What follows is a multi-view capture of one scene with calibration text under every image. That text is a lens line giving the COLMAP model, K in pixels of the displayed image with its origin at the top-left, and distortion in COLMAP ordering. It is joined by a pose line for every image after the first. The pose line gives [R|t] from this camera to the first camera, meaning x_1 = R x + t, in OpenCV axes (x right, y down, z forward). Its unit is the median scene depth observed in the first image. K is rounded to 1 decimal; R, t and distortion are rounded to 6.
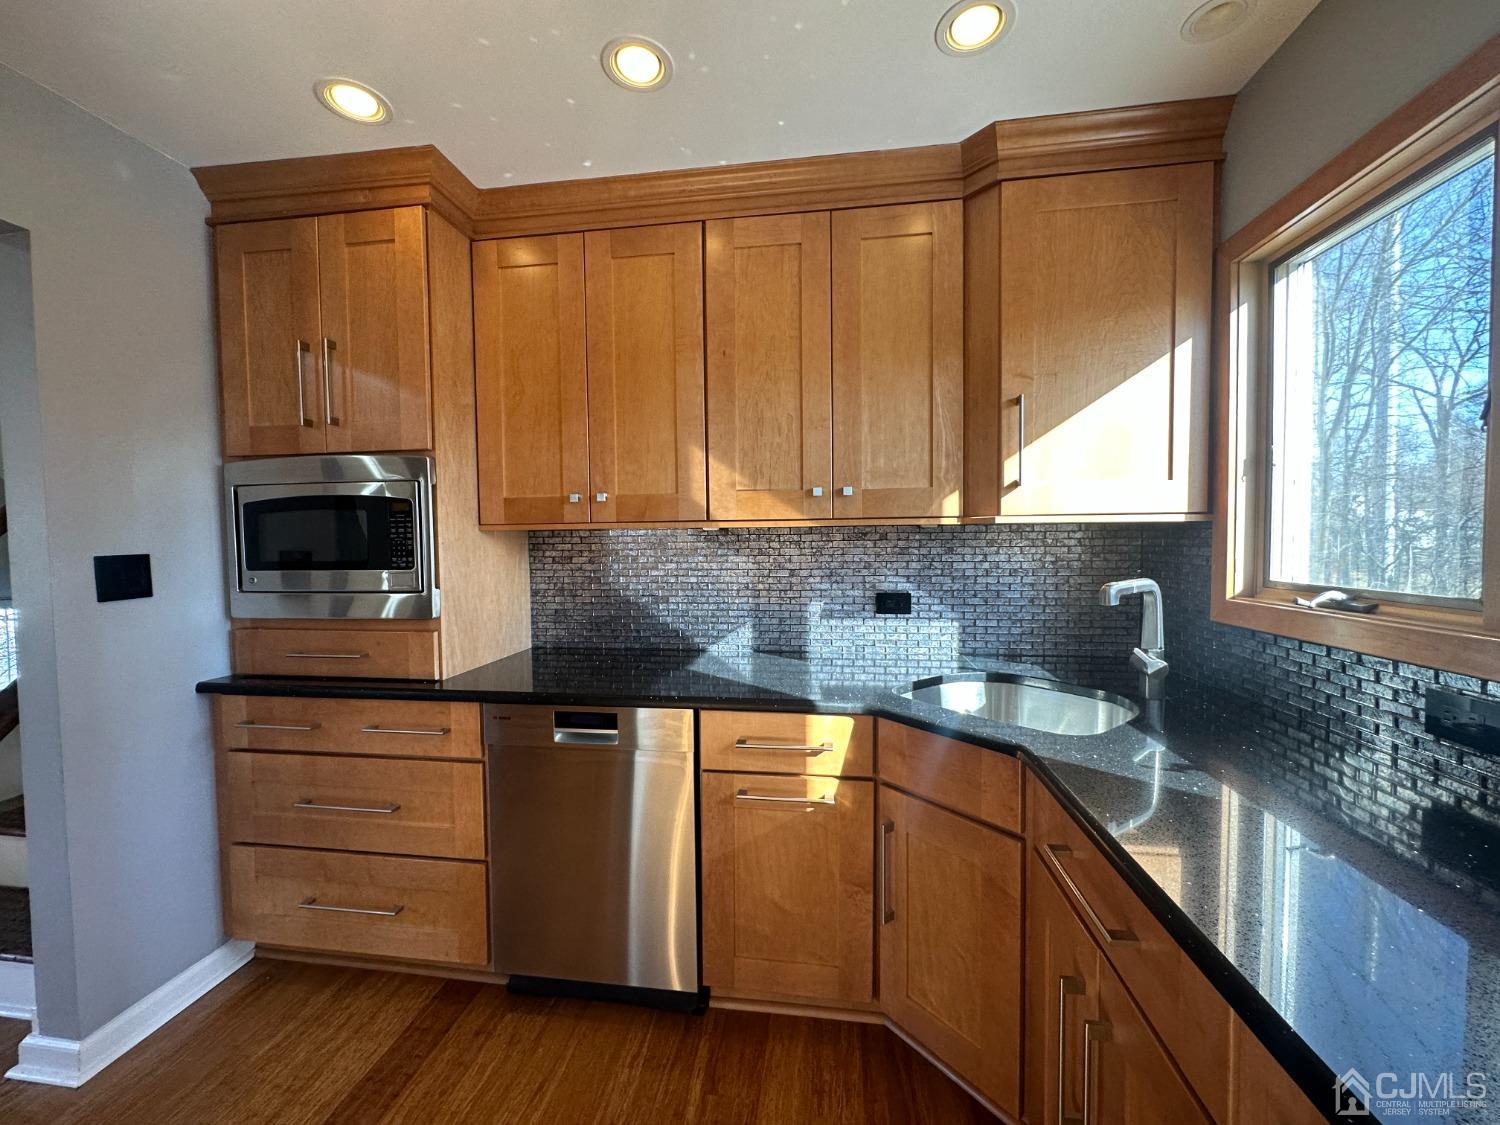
lens RADIAL K [[596.2, 0, 750.0], [0, 596.2, 562.5], [0, 0, 1]] dist [-0.007750, 0.001813]
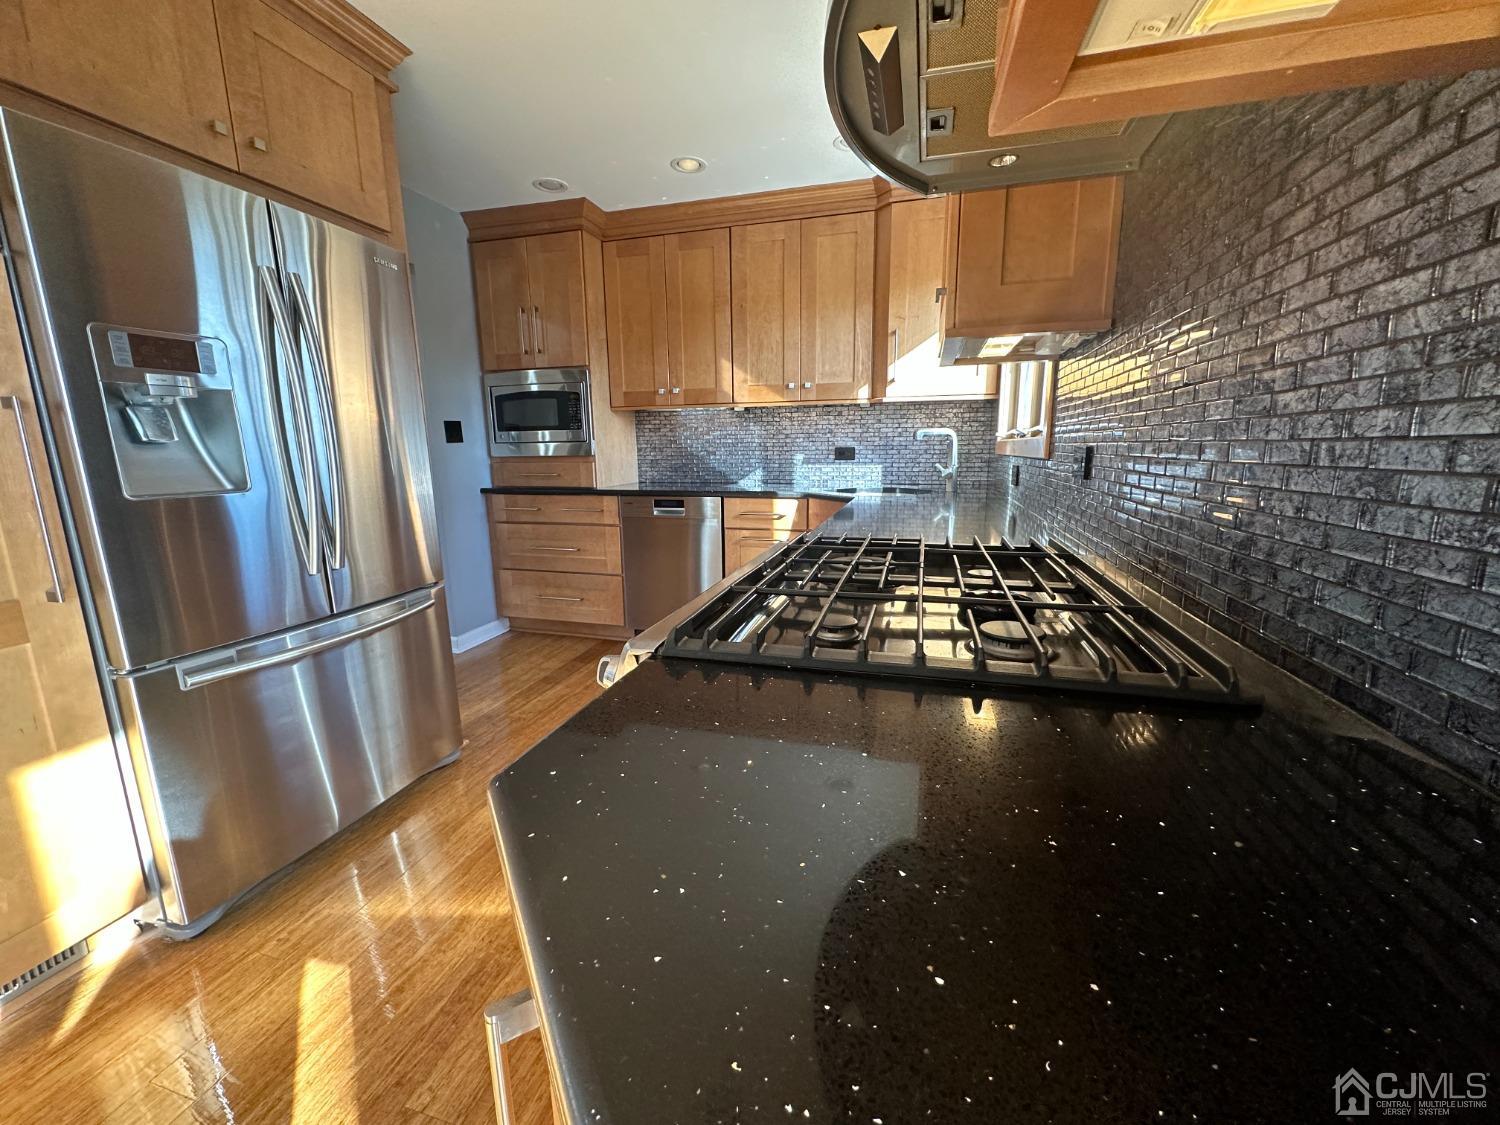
lens RADIAL K [[596.2, 0, 750.0], [0, 596.2, 562.5], [0, 0, 1]] dist [-0.007750, 0.001813]
pose [[0.990489, 0.026544, -0.135009, 0.246132], [-0.005578, 0.988154, 0.153362, 0.135232], [0.137481, -0.151150, 0.978904, -0.868747]]
